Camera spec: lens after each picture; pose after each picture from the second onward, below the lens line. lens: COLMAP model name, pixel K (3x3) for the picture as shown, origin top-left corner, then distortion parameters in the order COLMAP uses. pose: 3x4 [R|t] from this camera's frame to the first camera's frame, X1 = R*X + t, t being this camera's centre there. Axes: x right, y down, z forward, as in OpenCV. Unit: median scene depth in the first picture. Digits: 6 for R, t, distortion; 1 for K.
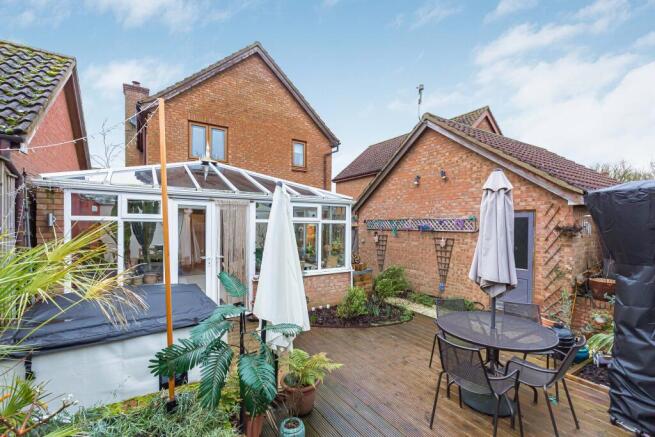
lens RADIAL K [[300.3, 0, 332.7], [0, 300.3, 230.0], [0, 0, 1]] dist [0.004929, 0.000139]
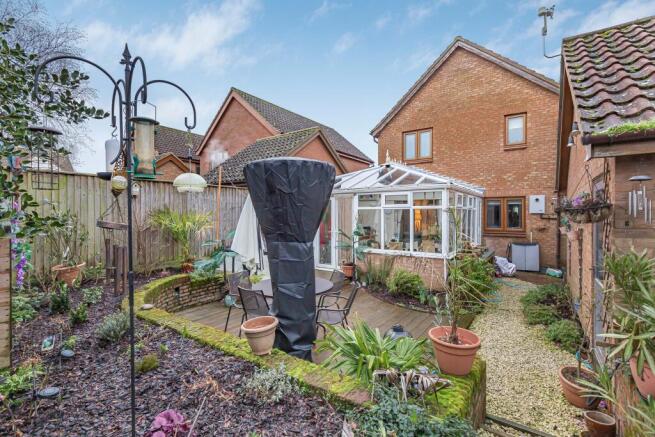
lens RADIAL K [[300.3, 0, 328.8], [0, 300.3, 217.6], [0, 0, 1]] dist [0.004929, 0.000139]
pose [[0.368739, 0.005838, -0.929515, 0.612027], [-0.012596, 0.999920, 0.001283, 0.007701], [0.929448, 0.011235, 0.368783, 0.225140]]
